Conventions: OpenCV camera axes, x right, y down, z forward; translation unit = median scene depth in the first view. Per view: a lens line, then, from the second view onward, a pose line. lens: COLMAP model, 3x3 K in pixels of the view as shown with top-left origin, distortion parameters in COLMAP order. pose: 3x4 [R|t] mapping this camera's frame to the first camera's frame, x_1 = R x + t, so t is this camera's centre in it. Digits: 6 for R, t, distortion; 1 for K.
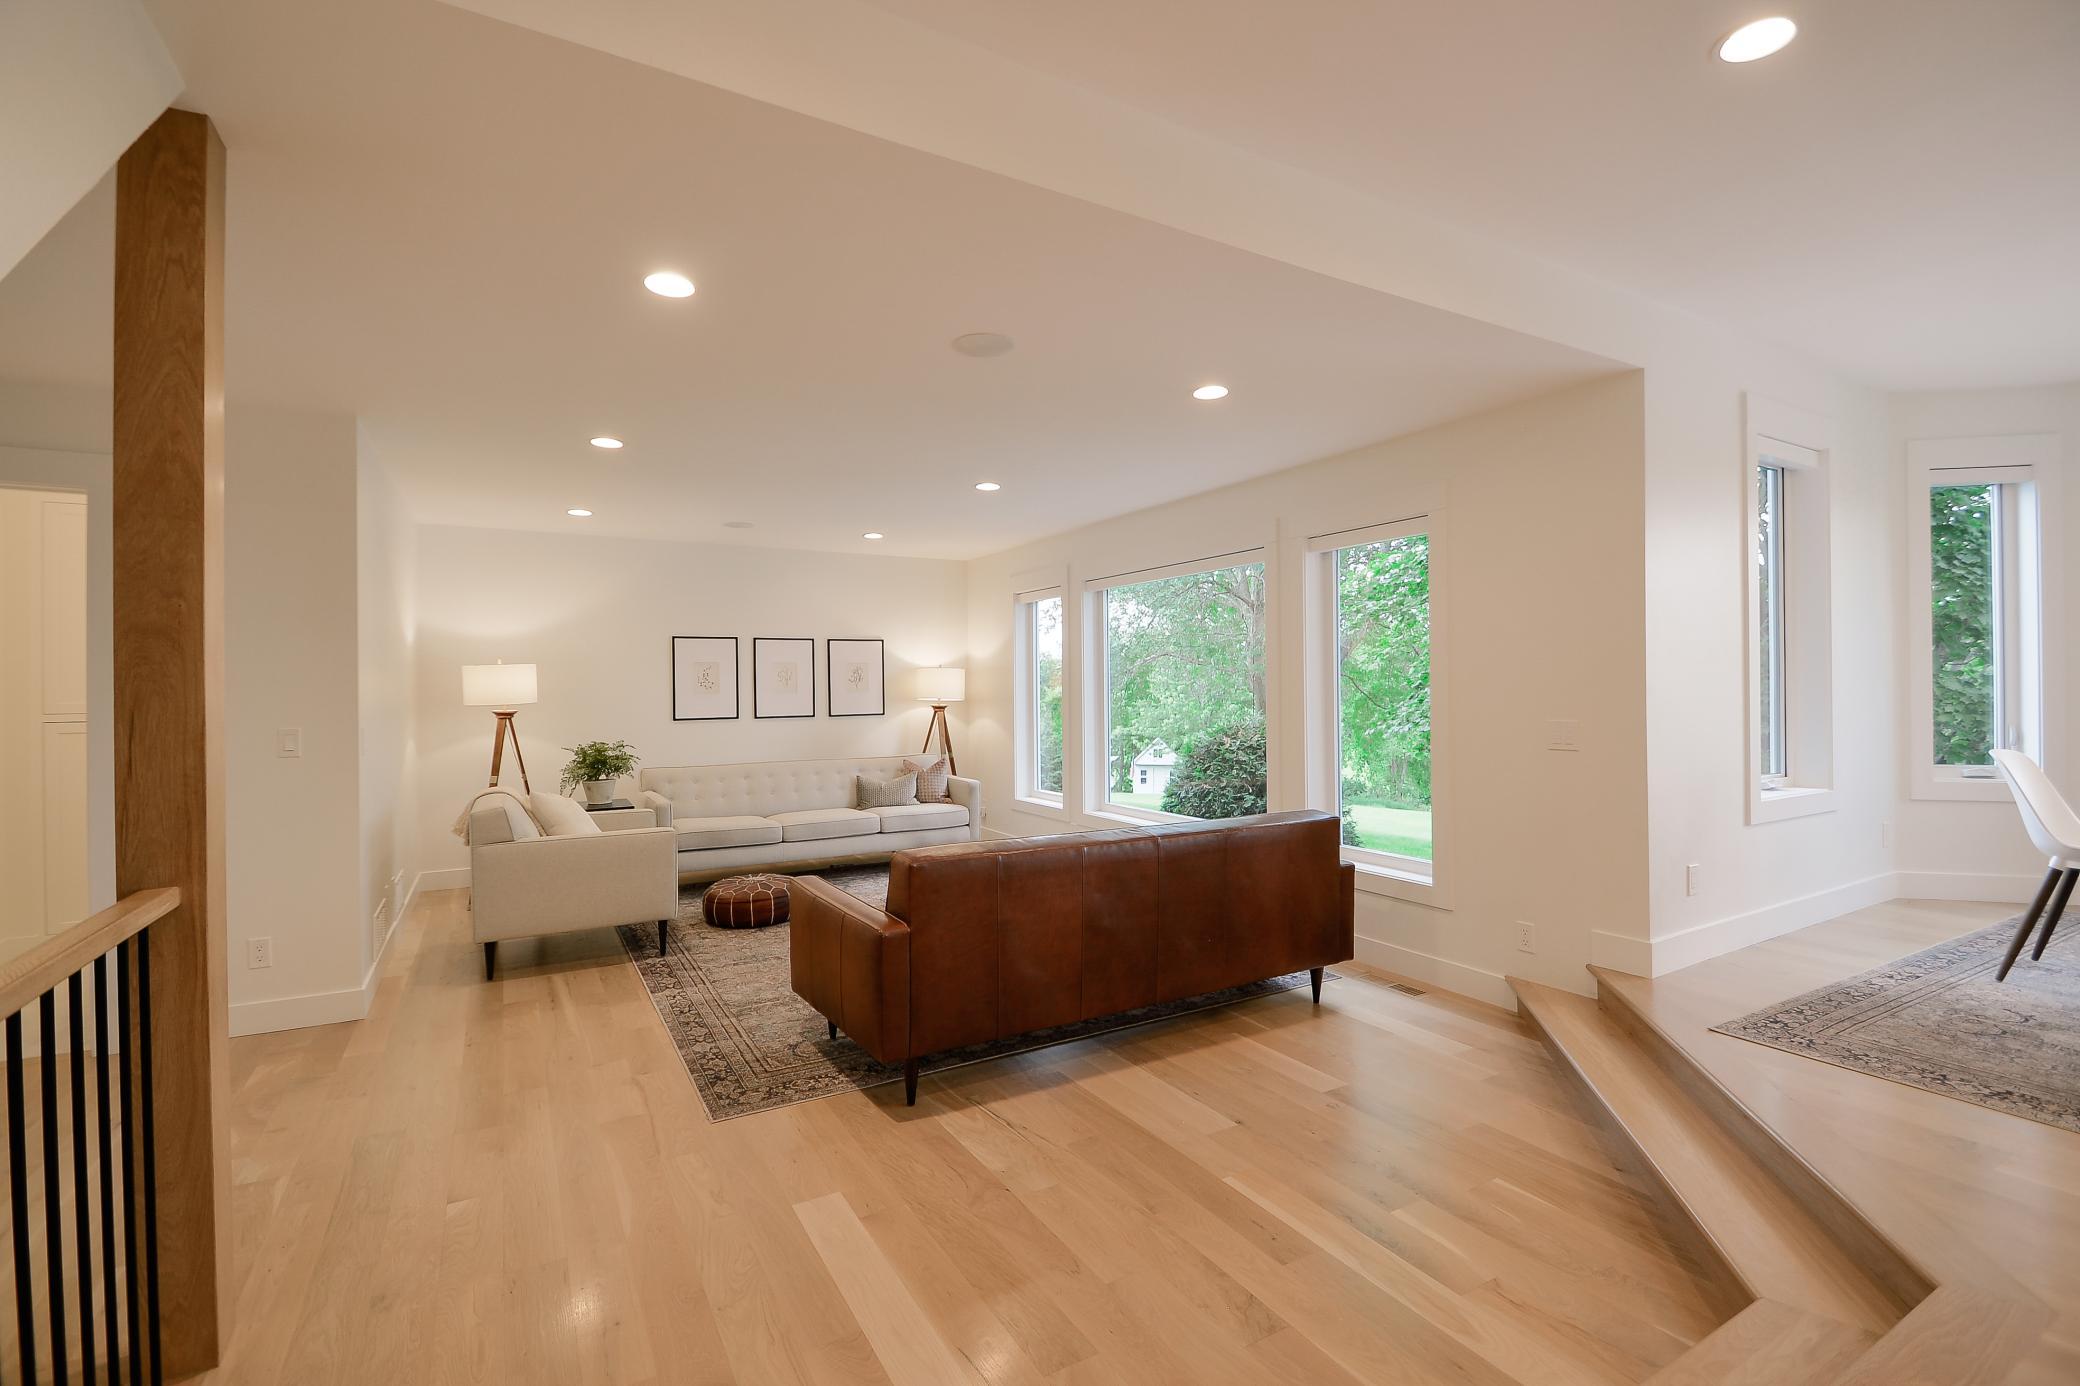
lens RADIAL K [[915.0, 0, 1036.8], [0, 915.0, 686.4], [0, 0, 1]] dist [0.016026, -0.014112]
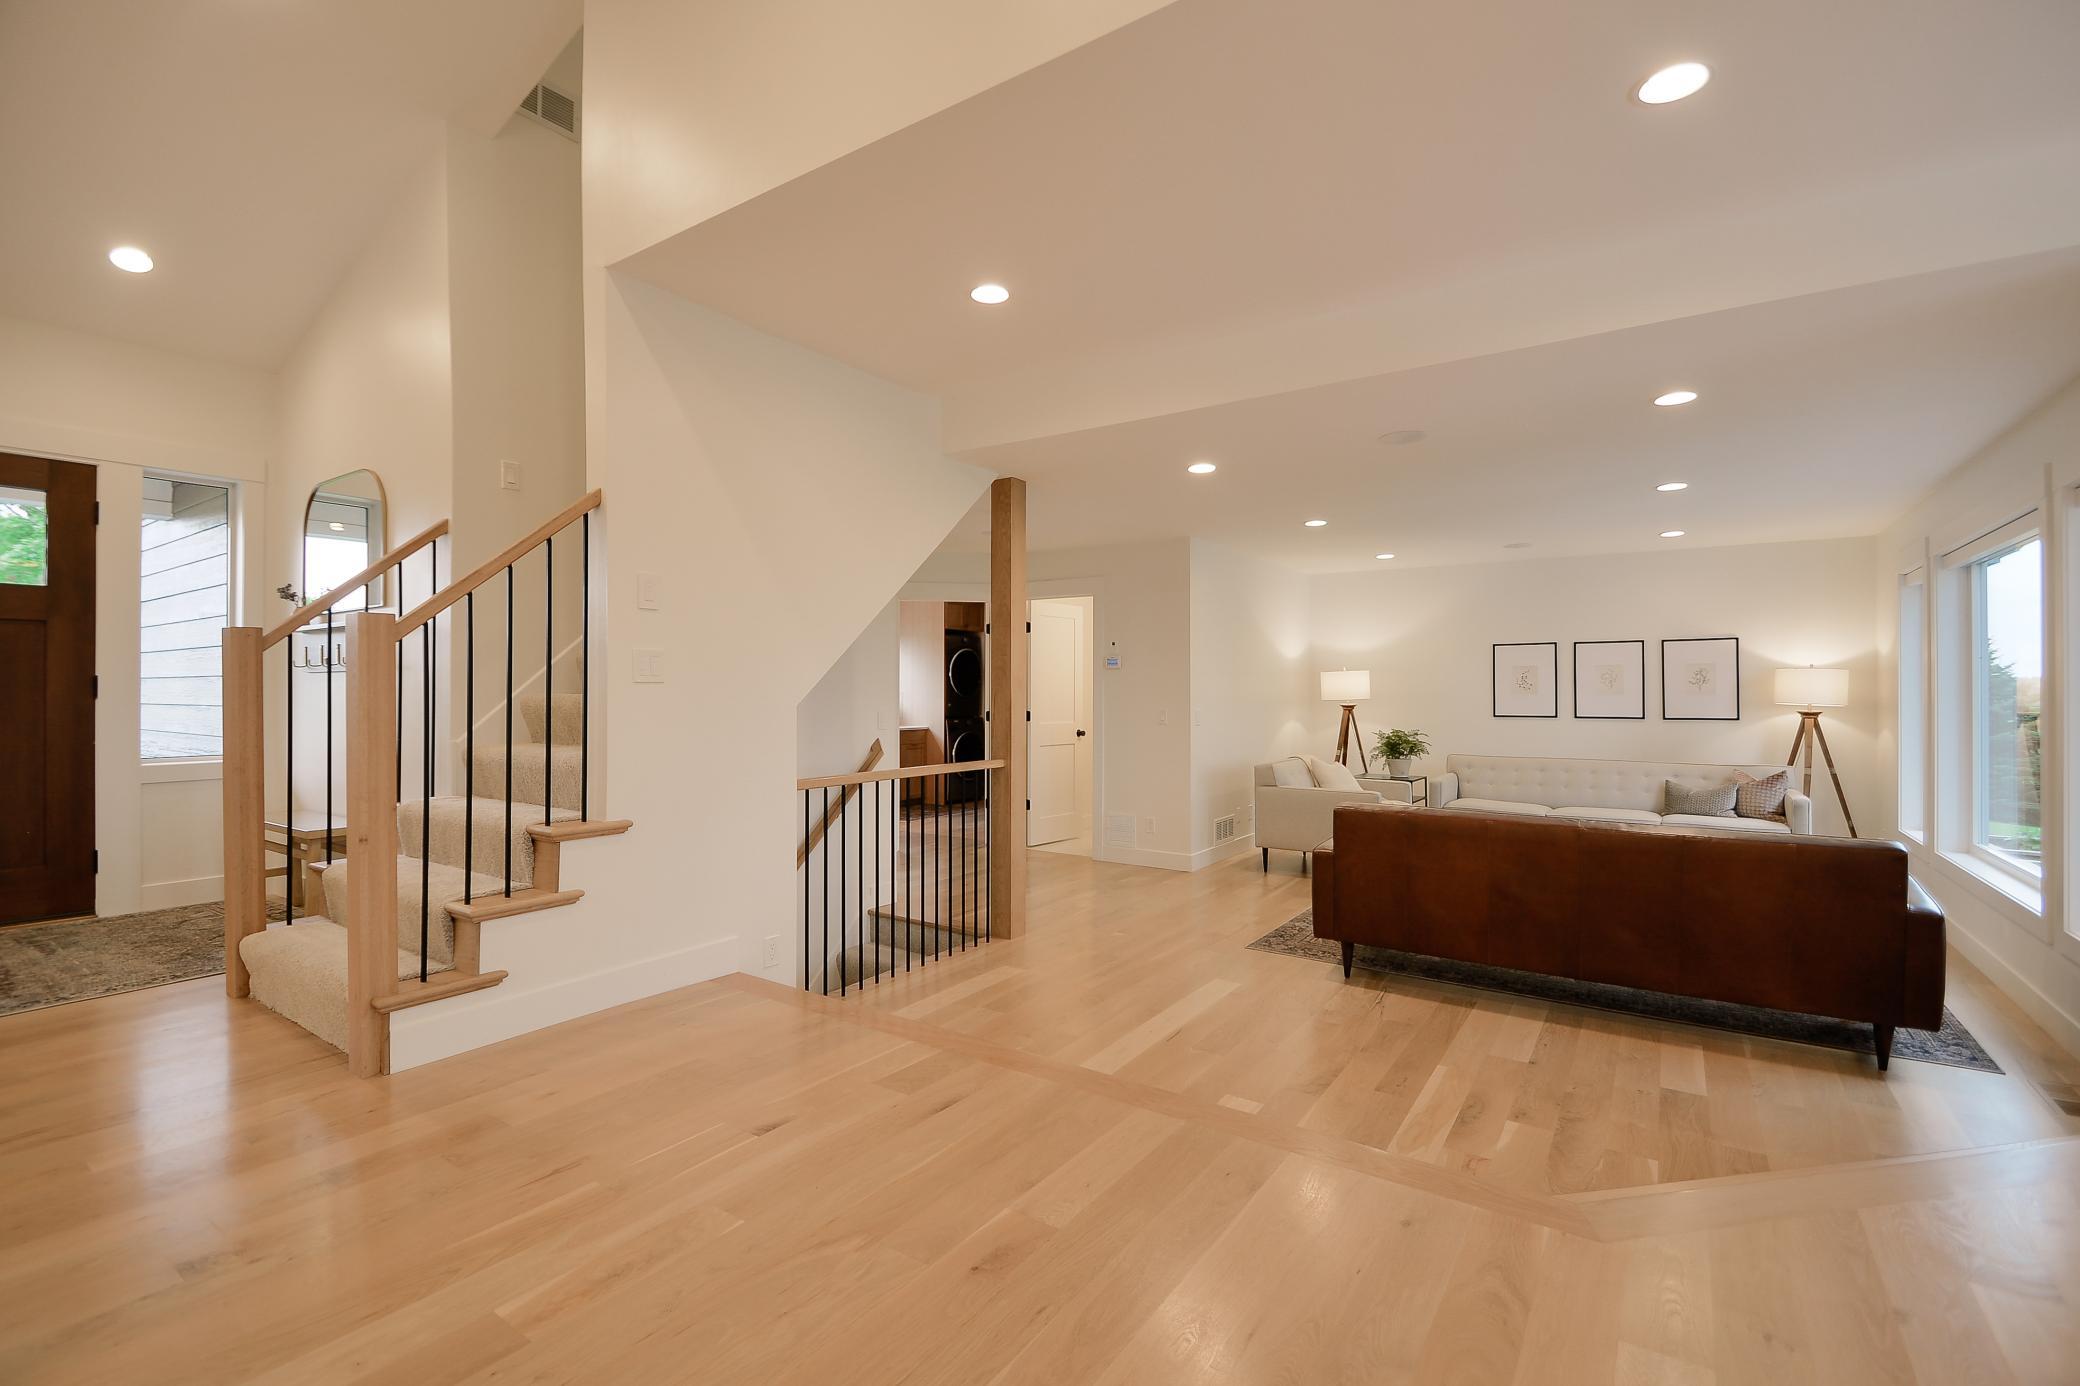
lens RADIAL K [[931.7, 0, 1038.7], [0, 931.7, 683.4], [0, 0, 1]] dist [0.020111, -0.016911]
pose [[0.436529, 0.001160, -0.899689, 0.488150], [-0.003849, 0.999992, -0.000578, -0.002651], [0.899682, 0.003715, 0.436530, -0.042026]]
